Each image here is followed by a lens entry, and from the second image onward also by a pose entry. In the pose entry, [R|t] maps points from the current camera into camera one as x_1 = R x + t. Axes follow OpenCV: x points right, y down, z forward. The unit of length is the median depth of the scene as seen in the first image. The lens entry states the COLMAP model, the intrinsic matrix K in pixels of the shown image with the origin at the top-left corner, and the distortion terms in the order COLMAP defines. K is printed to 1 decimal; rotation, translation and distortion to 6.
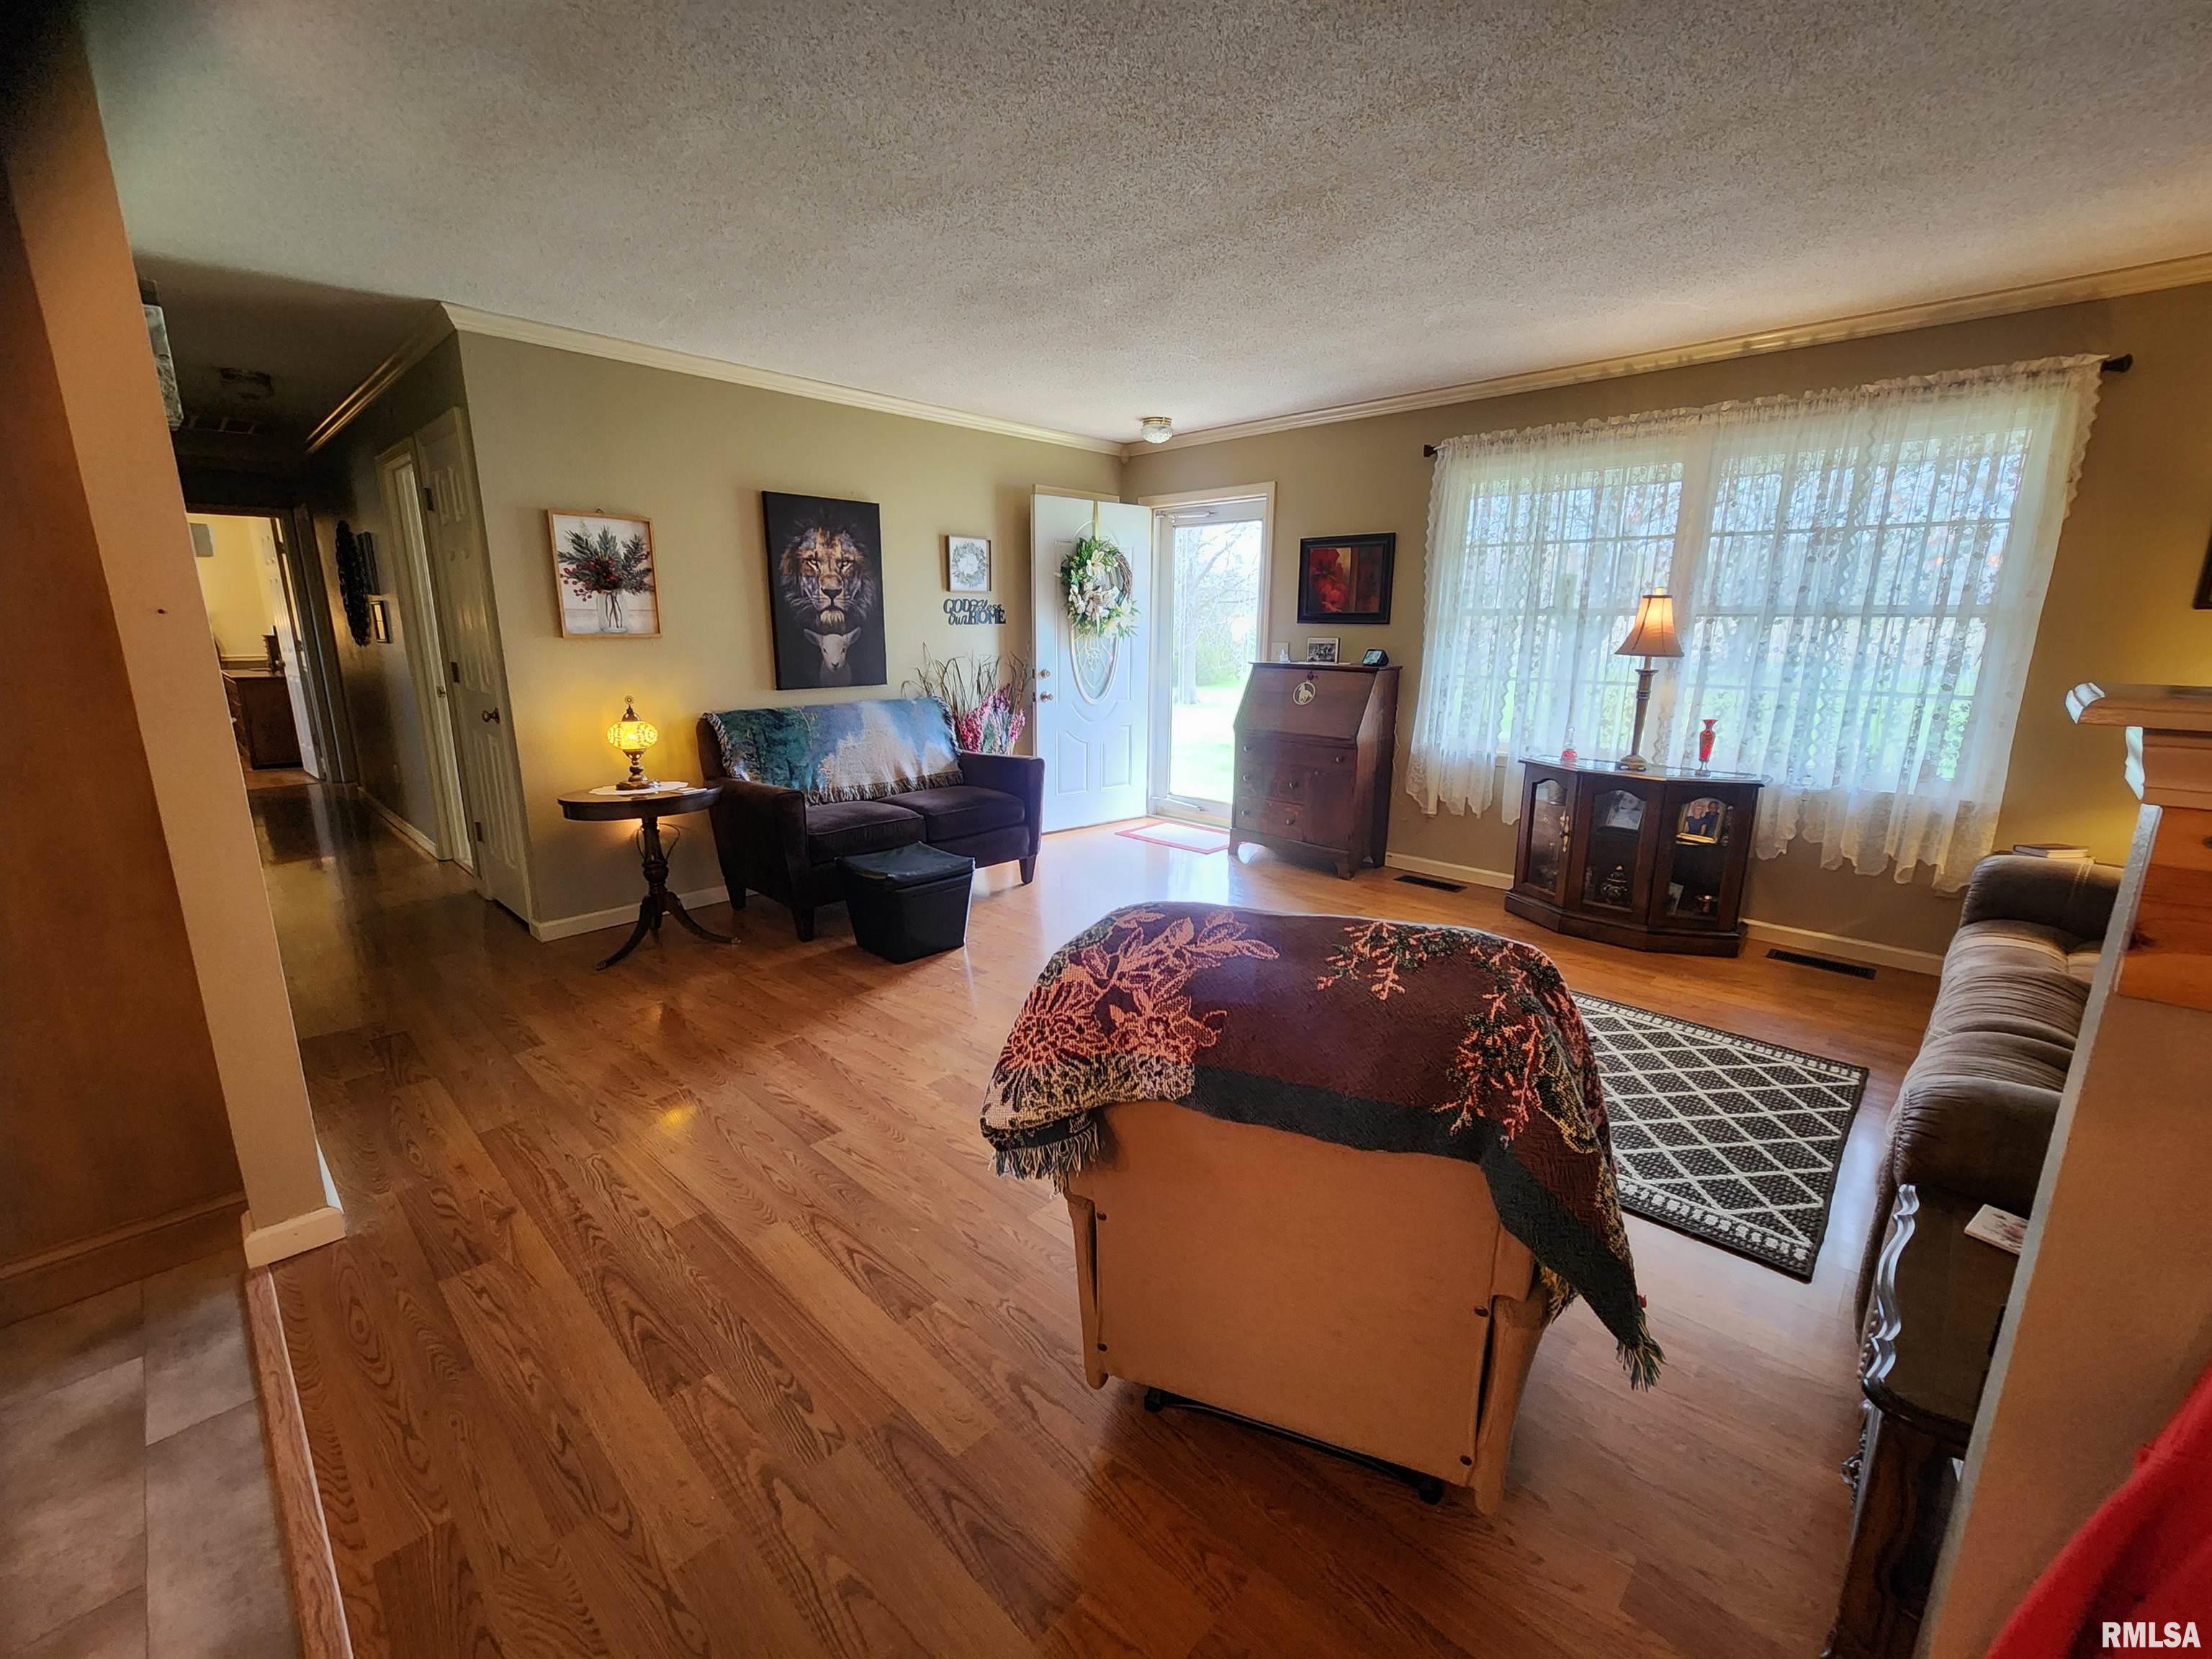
lens RADIAL K [[910.1, 0, 1107.3], [0, 910.1, 831.1], [0, 0, 1]] dist [0.001966, -0.000012]
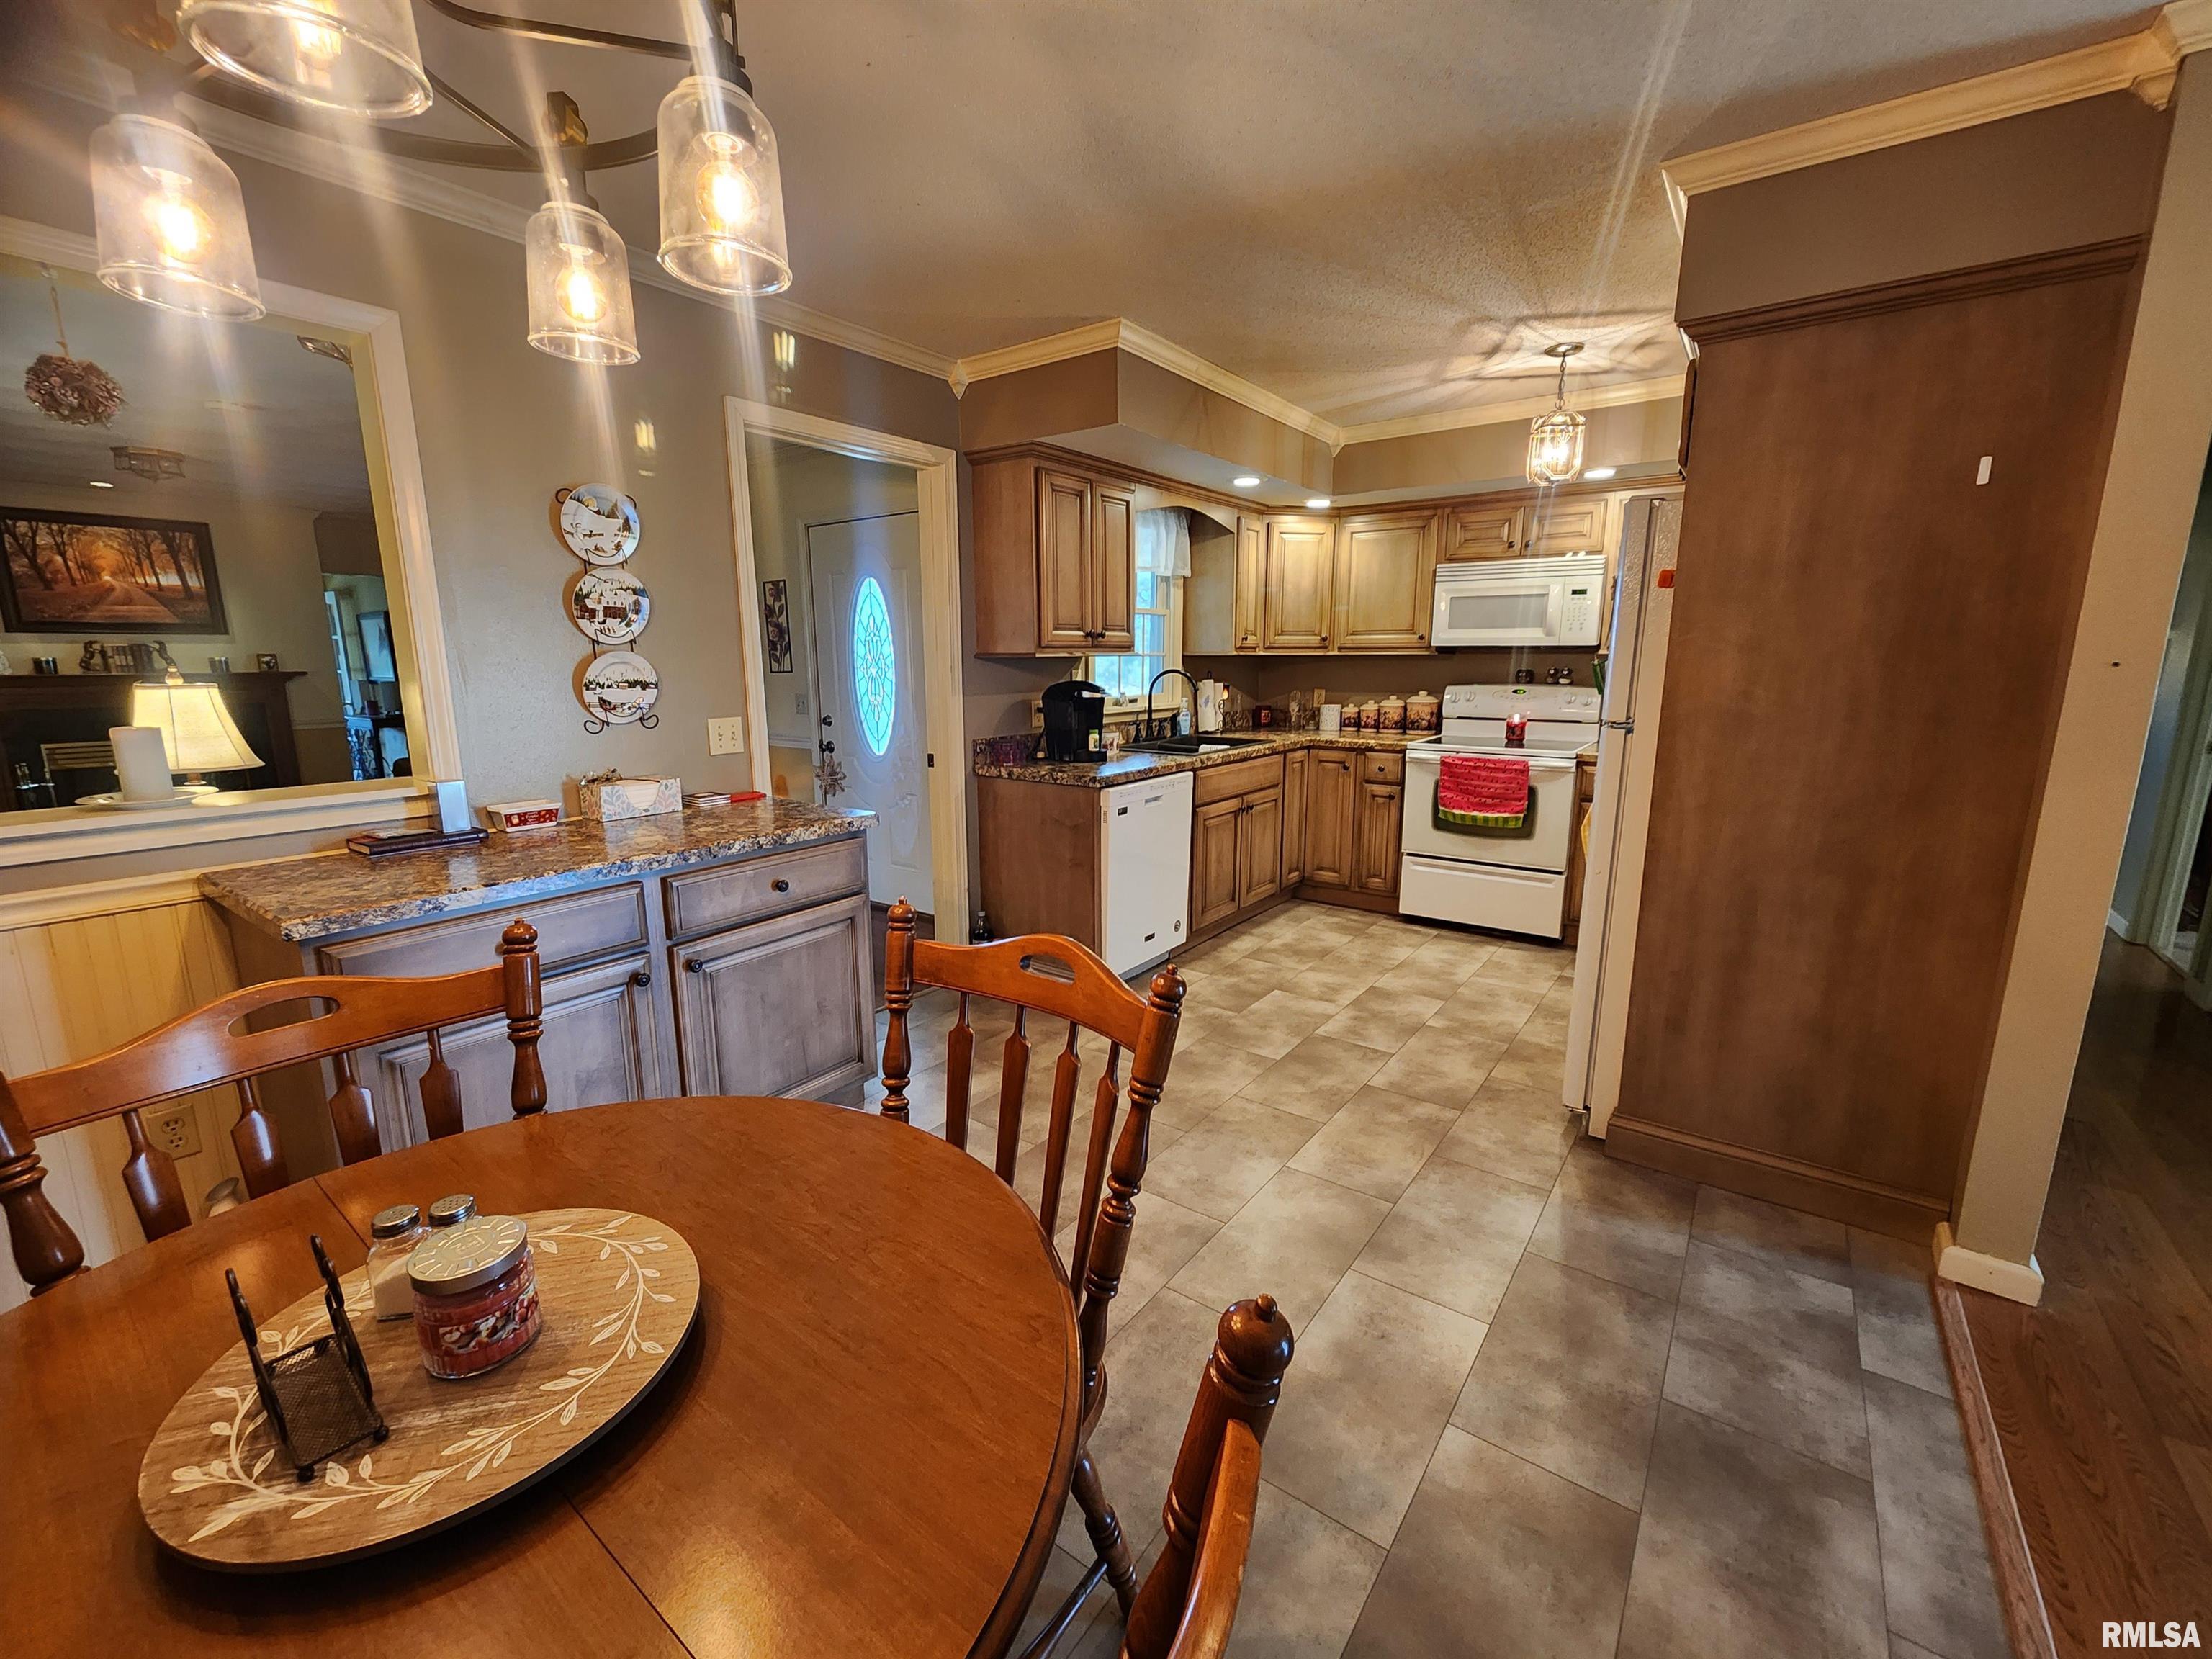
lens RADIAL K [[910.1, 0, 1103.6], [0, 910.1, 833.3], [0, 0, 1]] dist [0.001966, -0.000012]
pose [[0.128498, 0.184224, -0.974448, -0.062458], [-0.215414, 0.964319, 0.153903, 0.014392], [0.968032, 0.190133, 0.163597, -0.110016]]
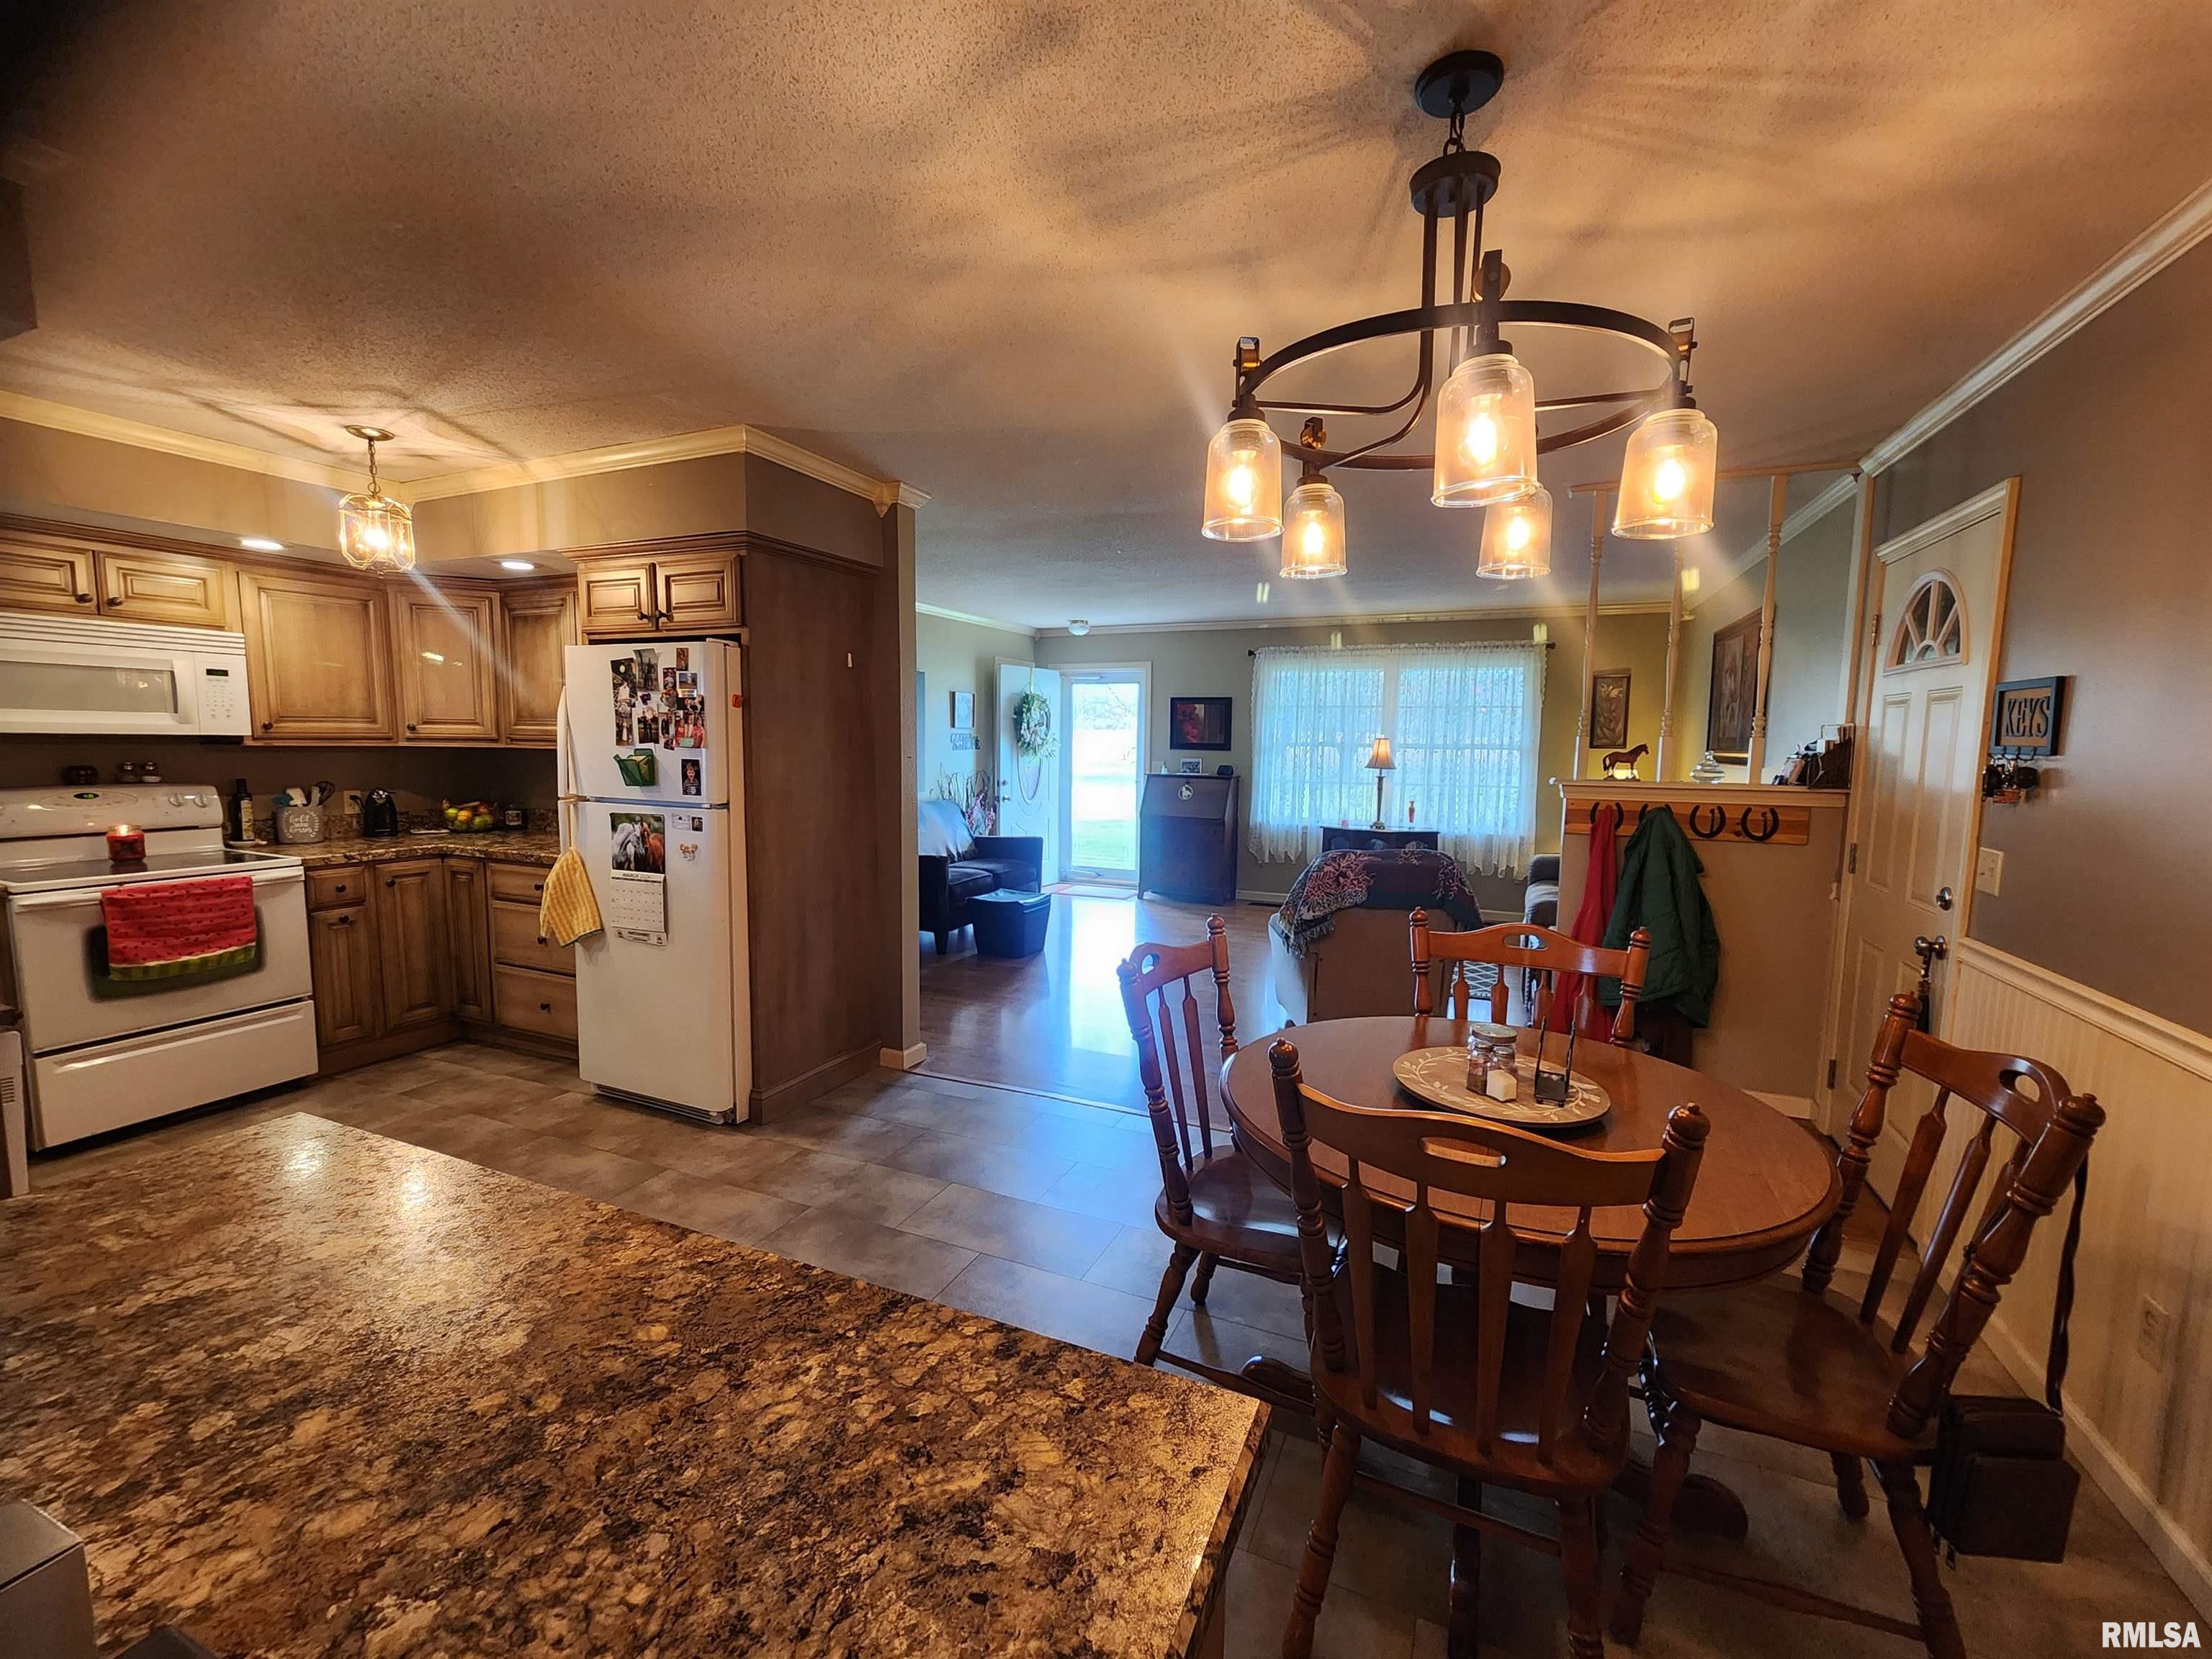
lens RADIAL K [[910.1, 0, 1108.1], [0, 910.1, 833.8], [0, 0, 1]] dist [0.001966, -0.000012]
pose [[0.939263, -0.031732, 0.341728, -0.607830], [0.071238, 0.992056, -0.103683, 0.101426], [-0.335724, 0.121729, 0.934062, -0.582217]]
